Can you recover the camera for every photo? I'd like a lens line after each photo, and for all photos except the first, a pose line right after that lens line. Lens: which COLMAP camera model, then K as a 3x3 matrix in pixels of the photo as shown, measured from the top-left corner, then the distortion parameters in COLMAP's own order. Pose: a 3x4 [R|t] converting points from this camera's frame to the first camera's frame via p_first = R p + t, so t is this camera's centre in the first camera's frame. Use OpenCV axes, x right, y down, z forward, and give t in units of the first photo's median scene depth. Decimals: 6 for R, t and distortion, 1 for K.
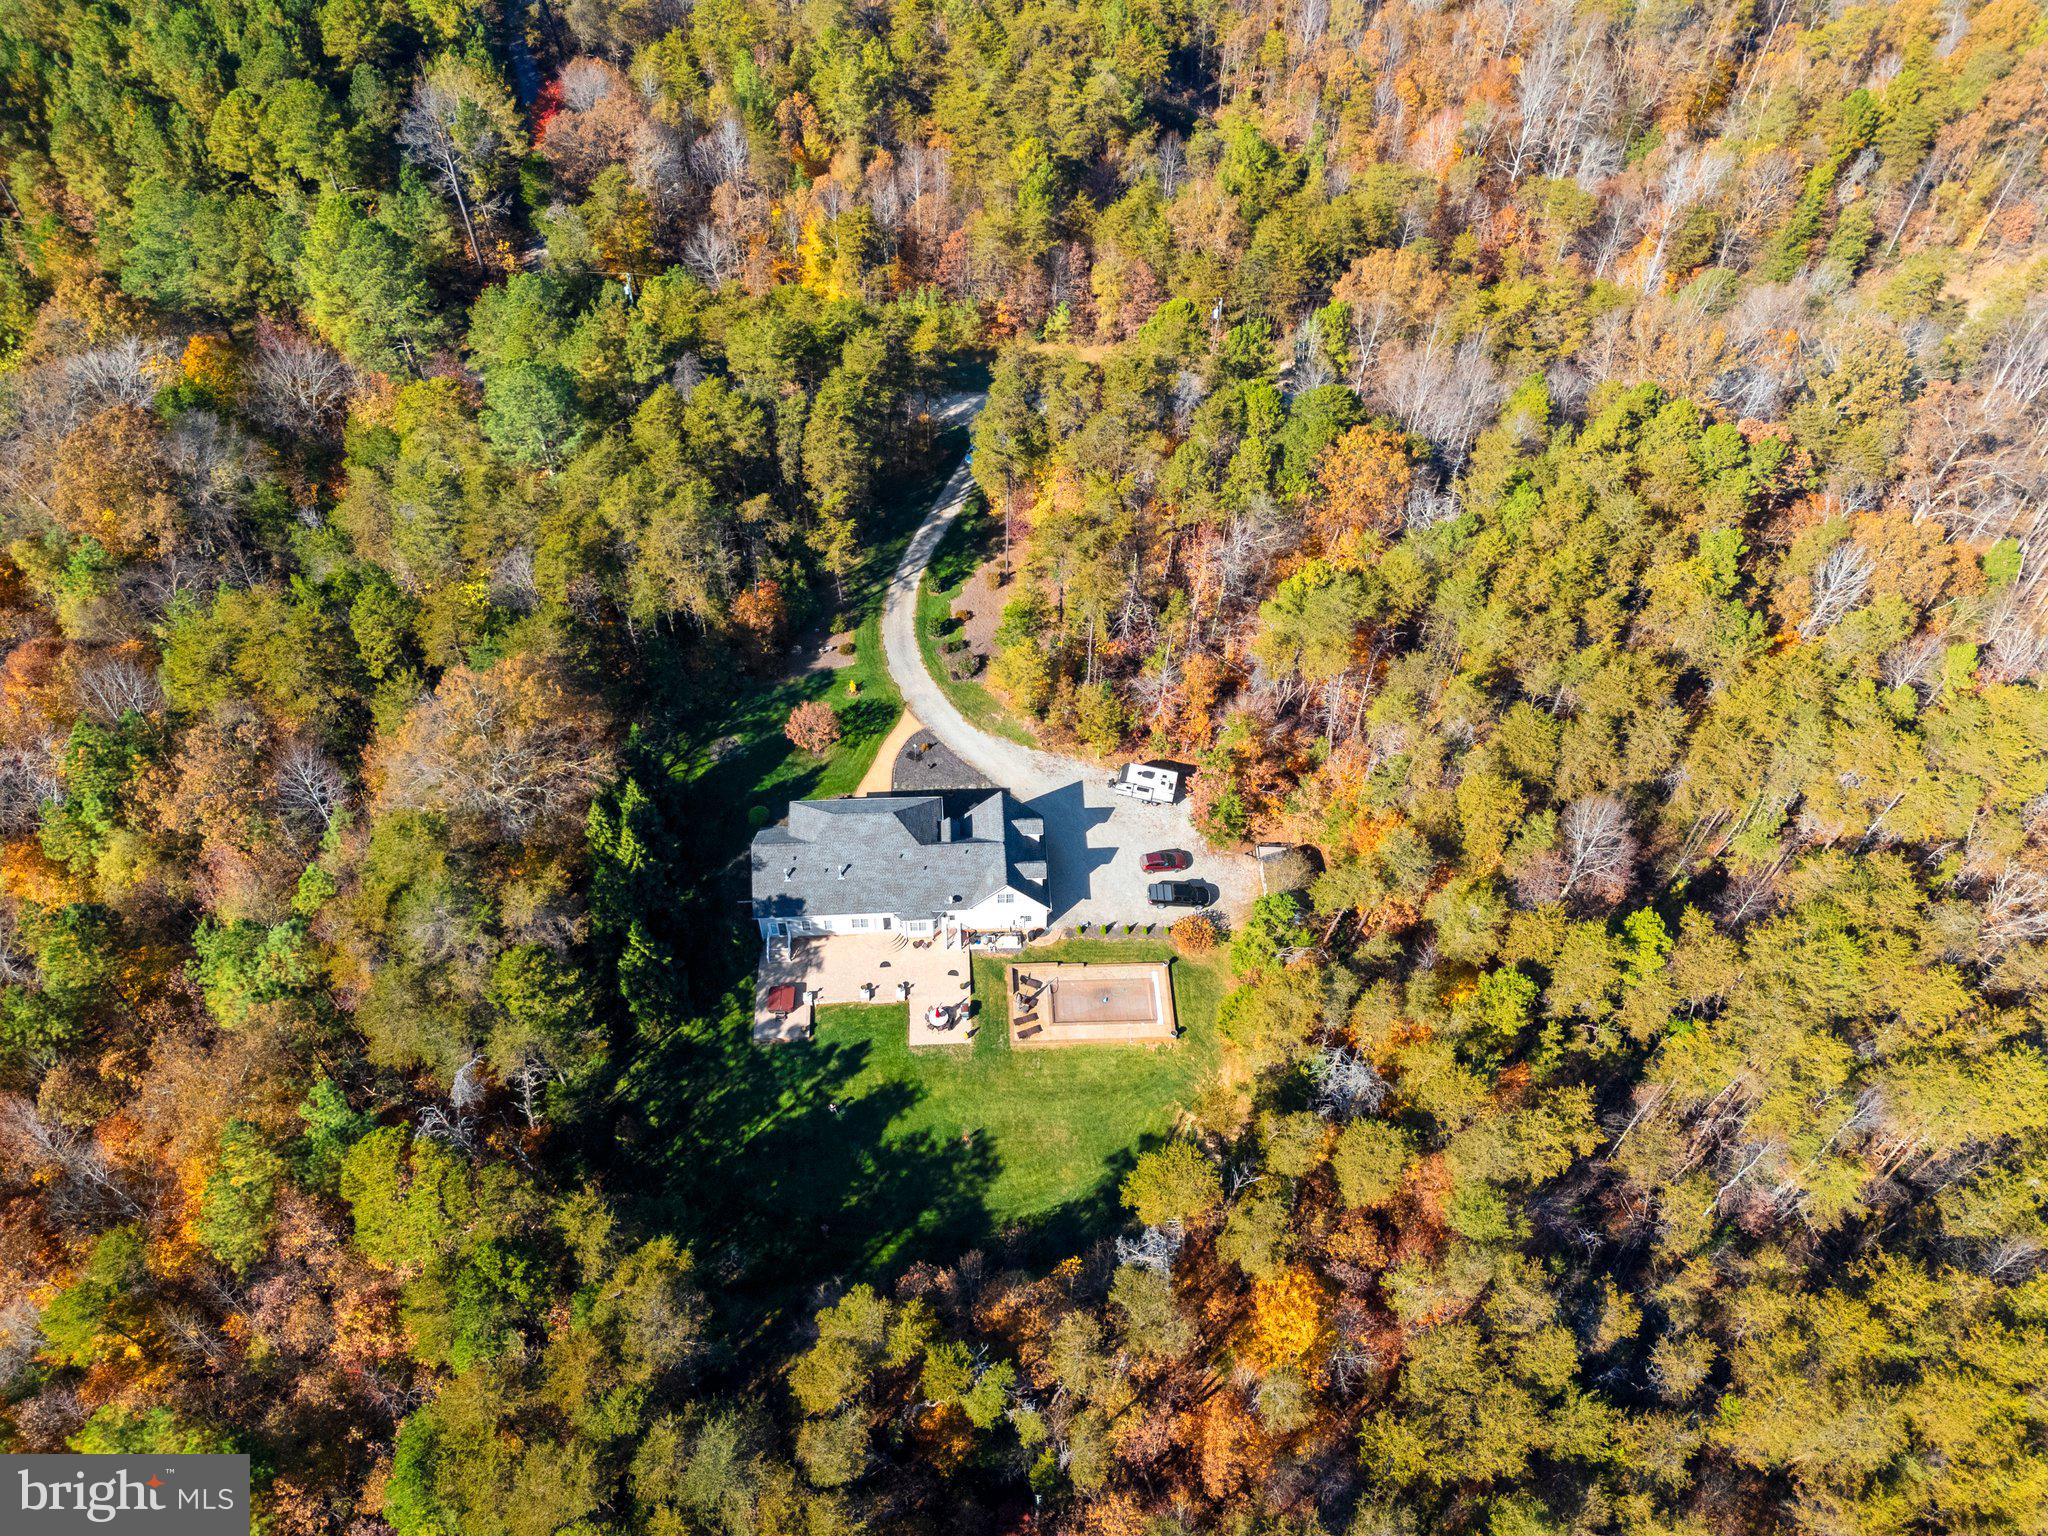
lens RADIAL K [[1514.2, 0, 1036.2], [0, 1514.2, 757.2], [0, 0, 1]] dist [0.033594, 0.000542]
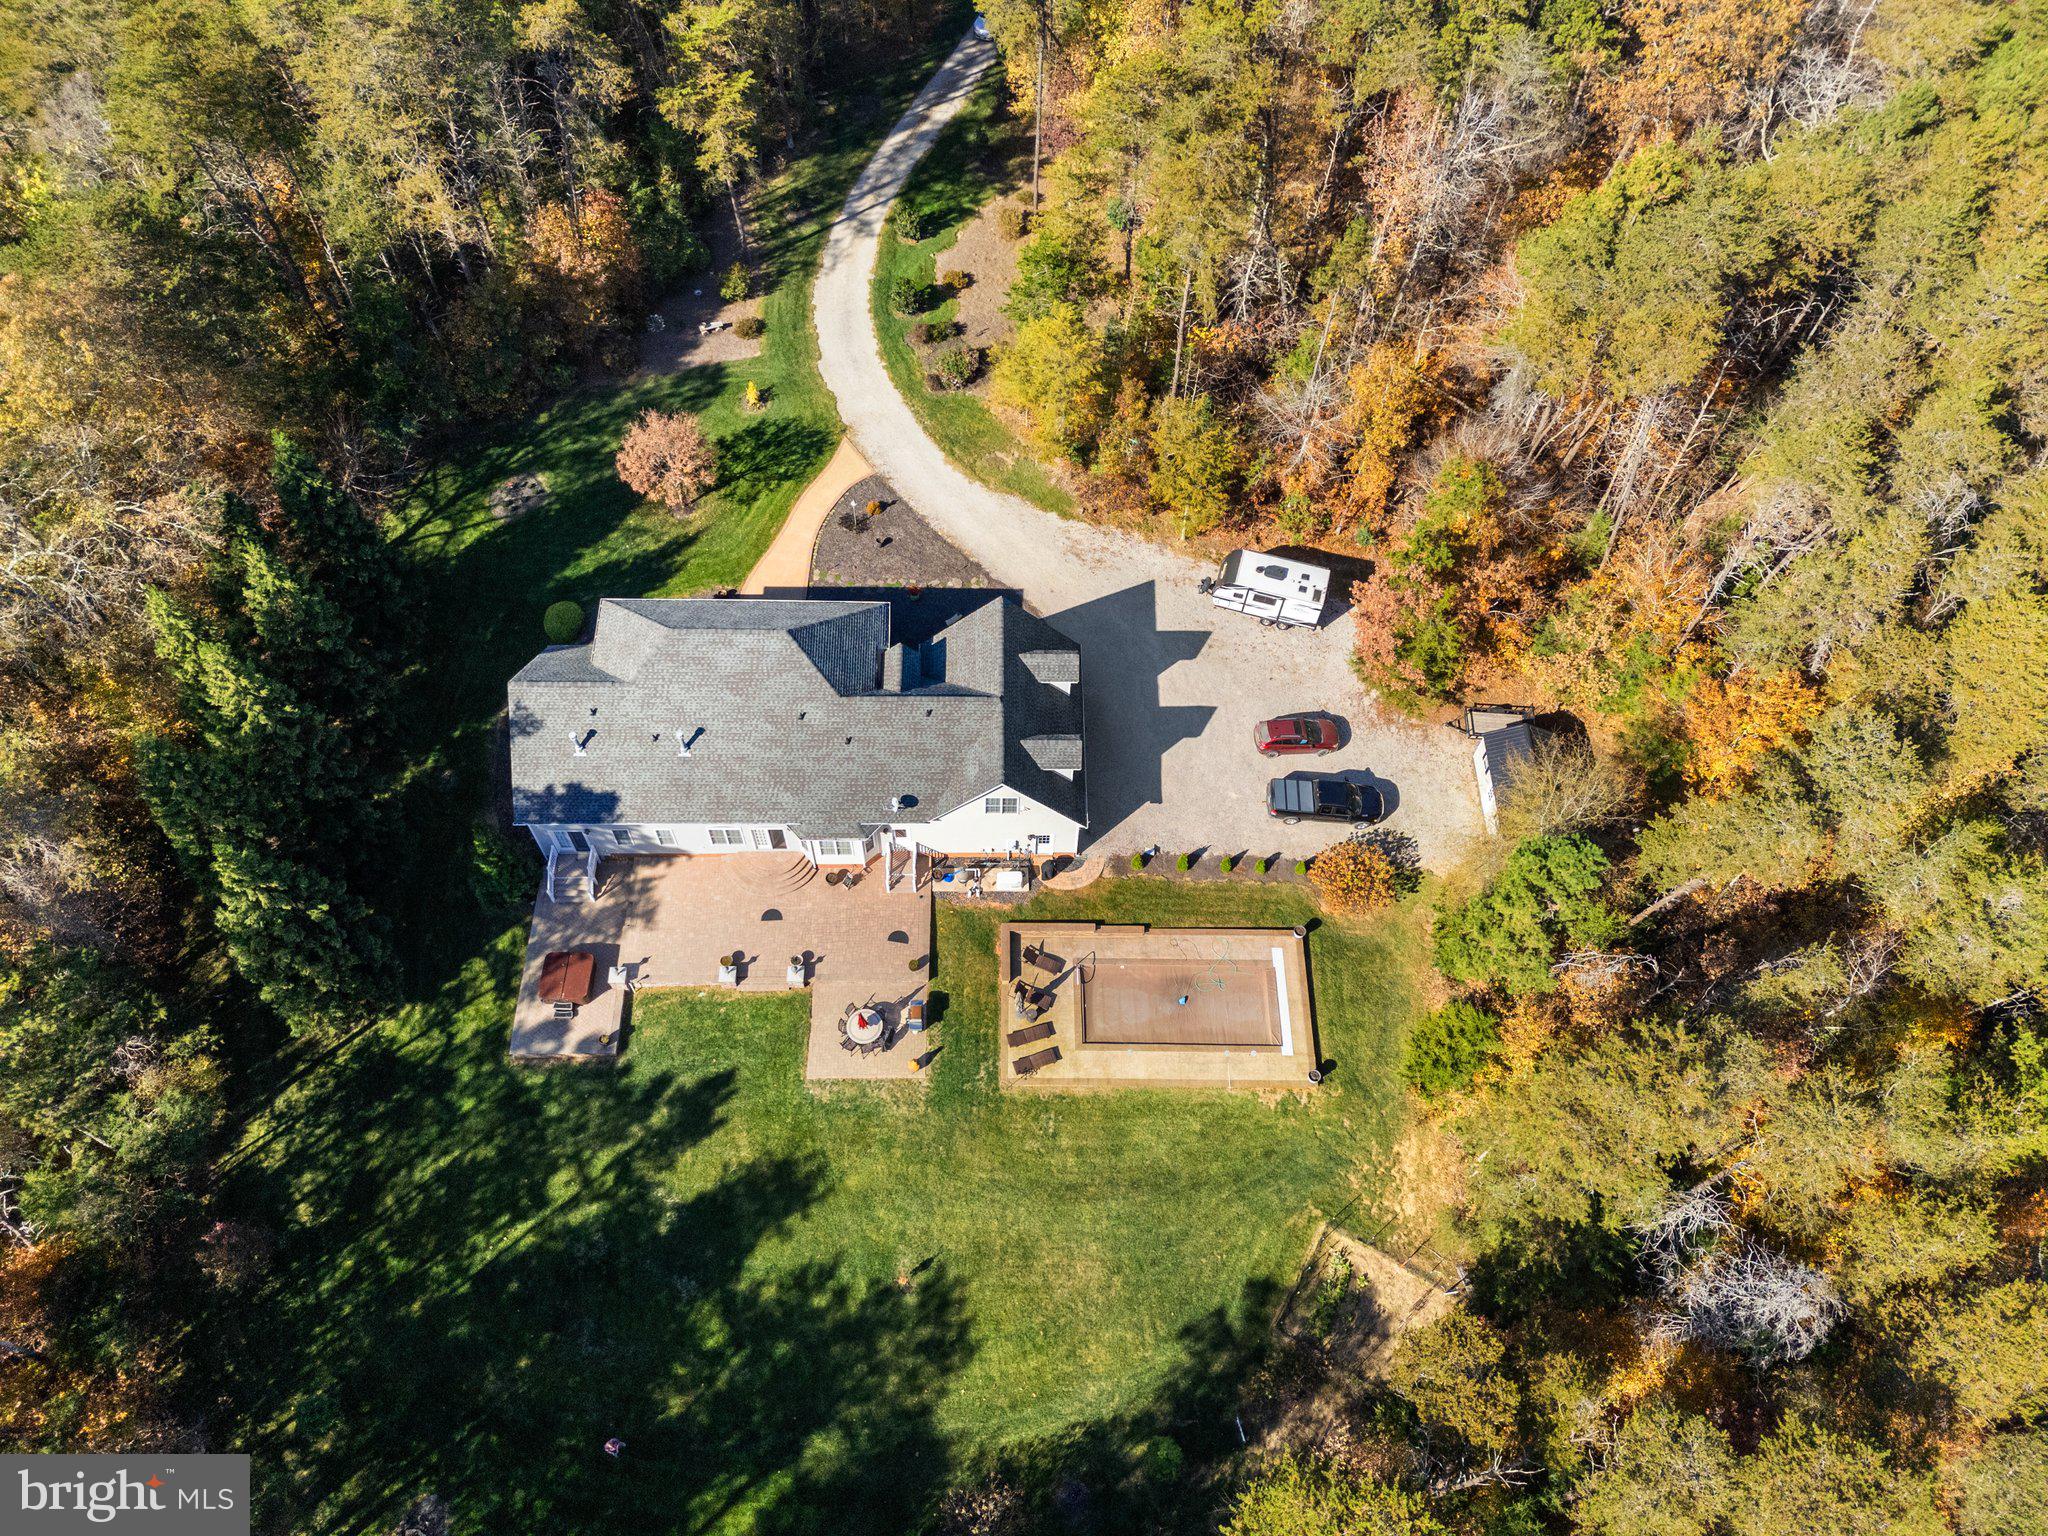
lens RADIAL K [[1501.8, 0, 1026.7], [0, 1501.8, 763.8], [0, 0, 1]] dist [0.068400, -0.058472]
pose [[0.998814, 0.039835, -0.028003, 0.002357], [-0.035193, 0.988026, 0.150220, 0.001277], [0.033652, -0.149056, 0.988256, 0.461765]]
